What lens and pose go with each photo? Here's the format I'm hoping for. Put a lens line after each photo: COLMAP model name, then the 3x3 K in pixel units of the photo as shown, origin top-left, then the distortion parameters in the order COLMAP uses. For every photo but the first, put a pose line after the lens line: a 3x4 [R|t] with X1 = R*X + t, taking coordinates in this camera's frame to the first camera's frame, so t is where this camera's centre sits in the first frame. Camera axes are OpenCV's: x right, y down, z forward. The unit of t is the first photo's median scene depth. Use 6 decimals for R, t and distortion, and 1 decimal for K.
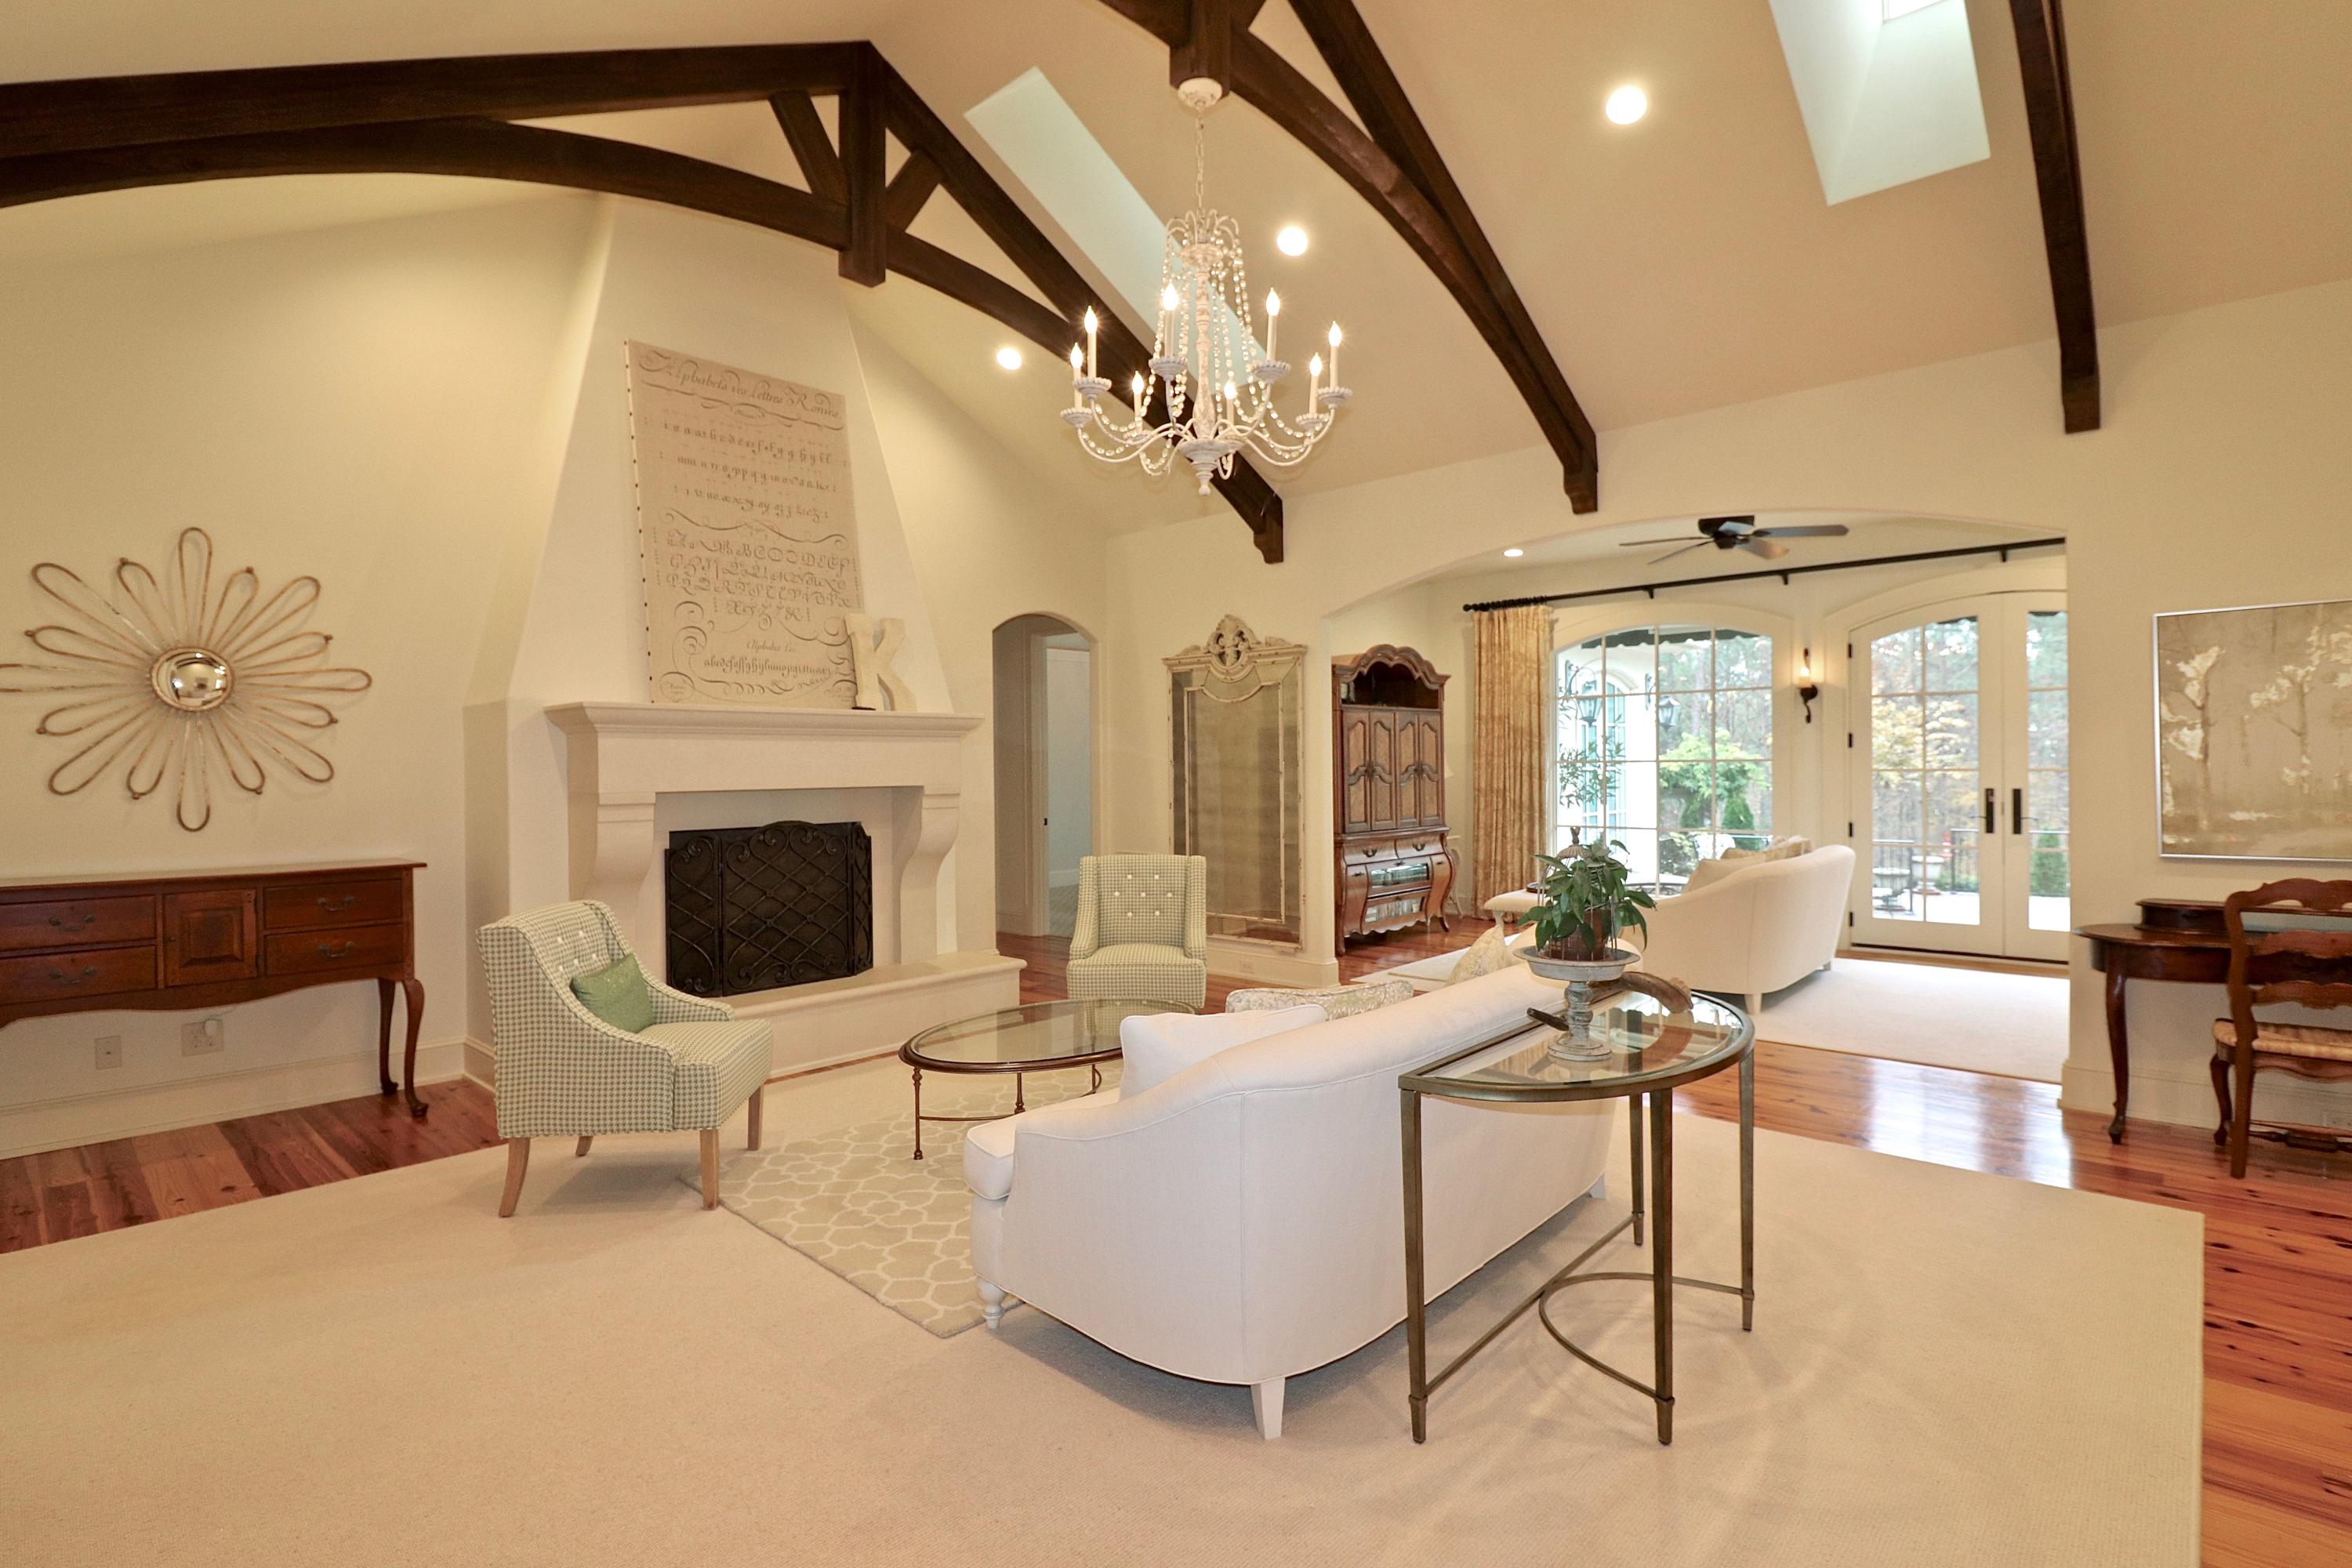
lens RADIAL K [[1118.5, 0, 1139.1], [0, 1118.5, 775.1], [0, 0, 1]] dist [-0.000917, -0.012588]
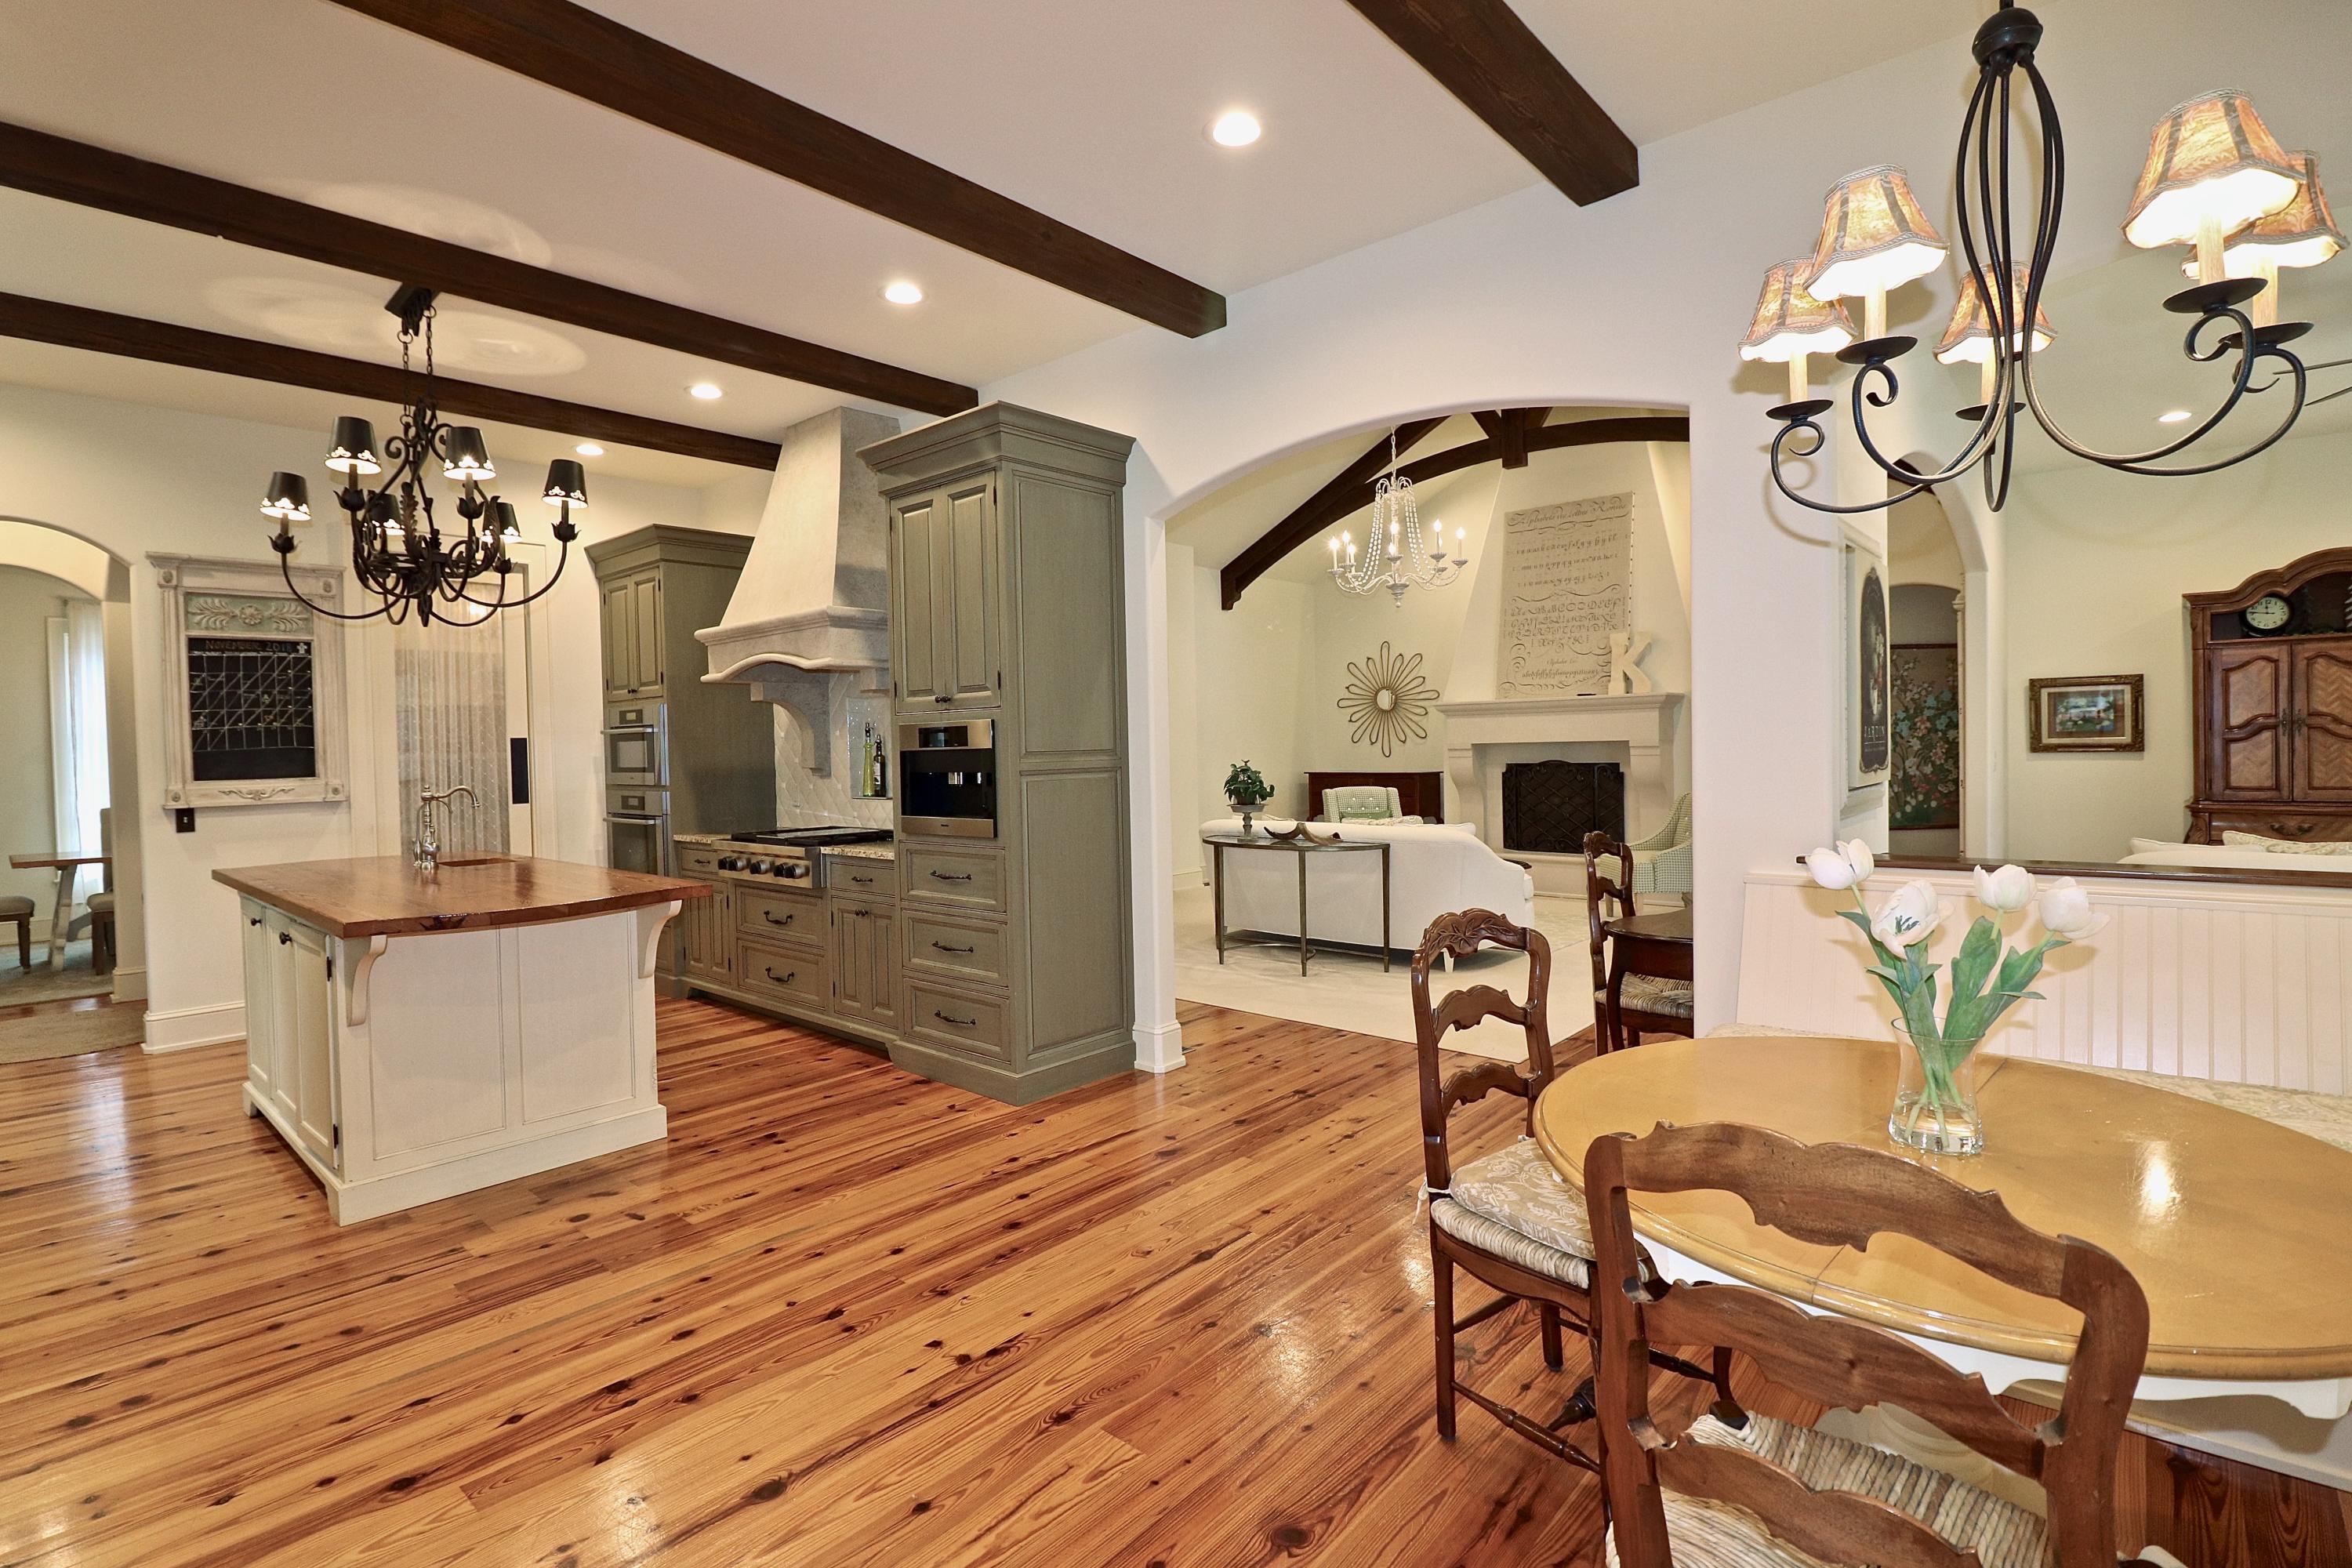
lens RADIAL K [[1118.5, 0, 1163.2], [0, 1118.5, 768.0], [0, 0, 1]] dist [-0.000917, -0.012588]
pose [[0.023926, 0.030004, -0.999263, 1.353167], [0.014025, 0.999441, 0.030345, -0.008753], [0.999615, -0.014741, 0.023492, 0.311728]]
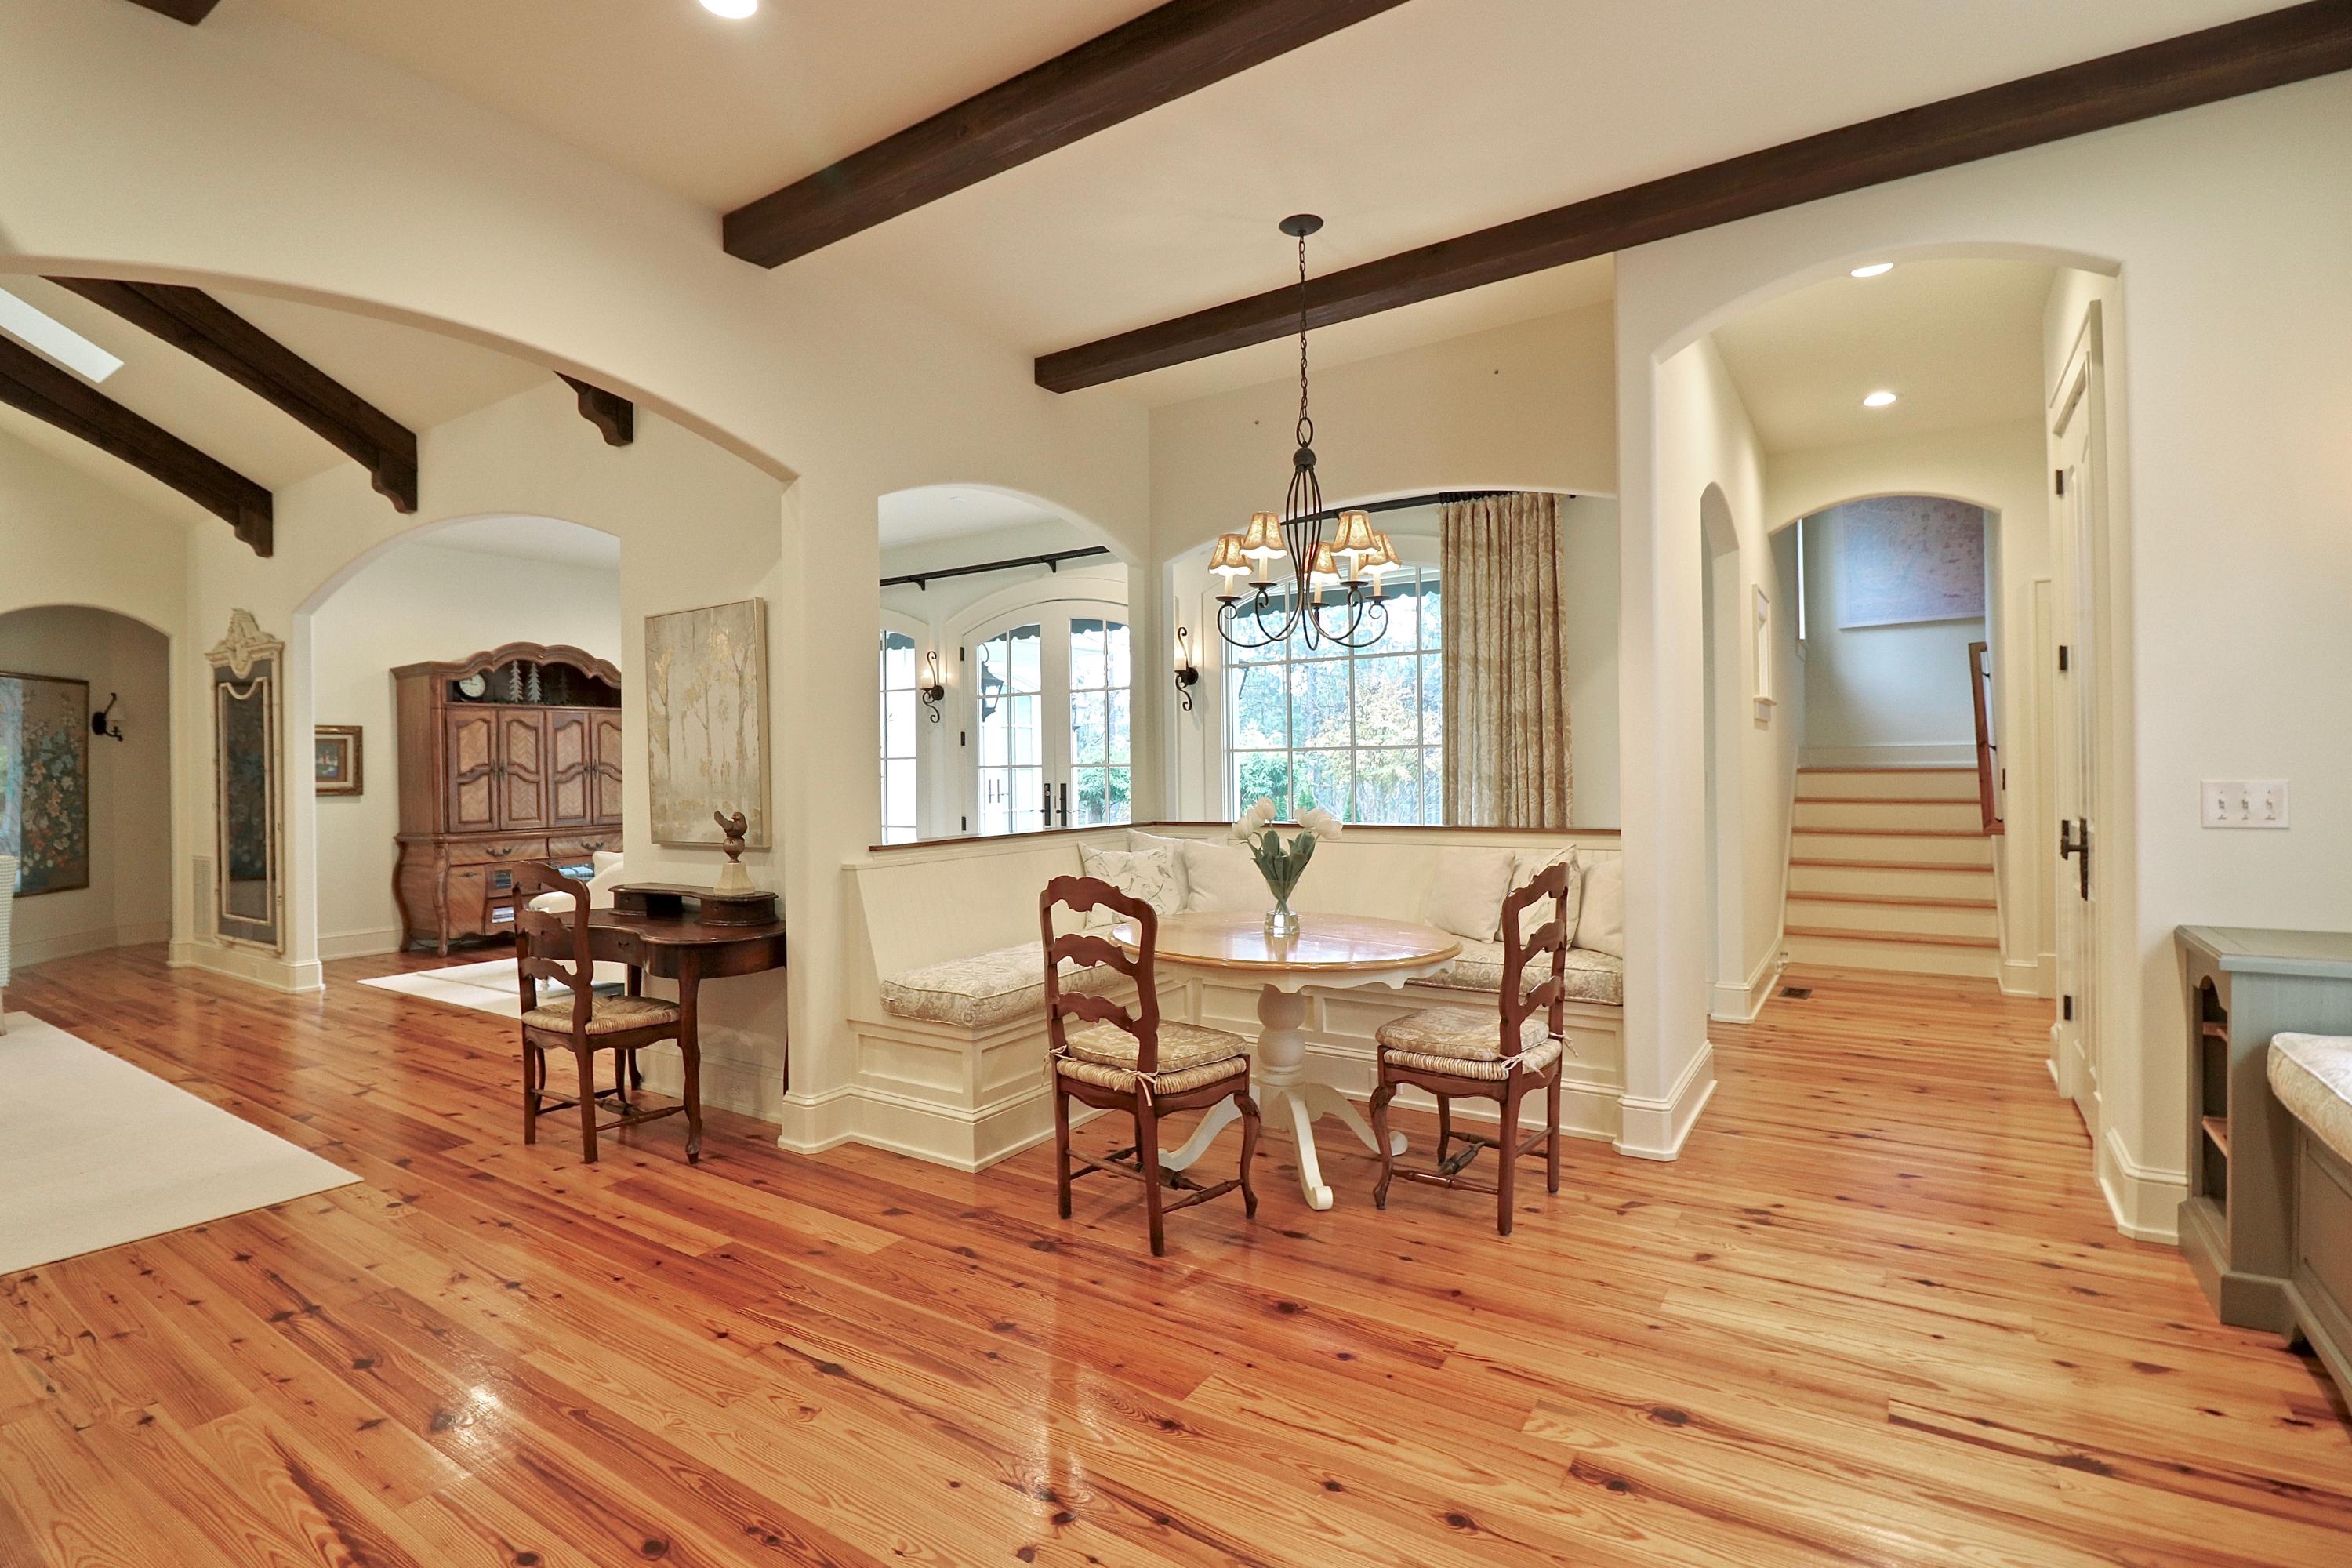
lens RADIAL K [[1118.5, 0, 1147.2], [0, 1118.5, 764.3], [0, 0, 1]] dist [-0.000917, -0.012588]
pose [[0.986513, -0.003355, 0.163650, 0.884353], [0.005531, 0.999902, -0.012841, 0.010911], [-0.163591, 0.013573, 0.986435, -0.107149]]
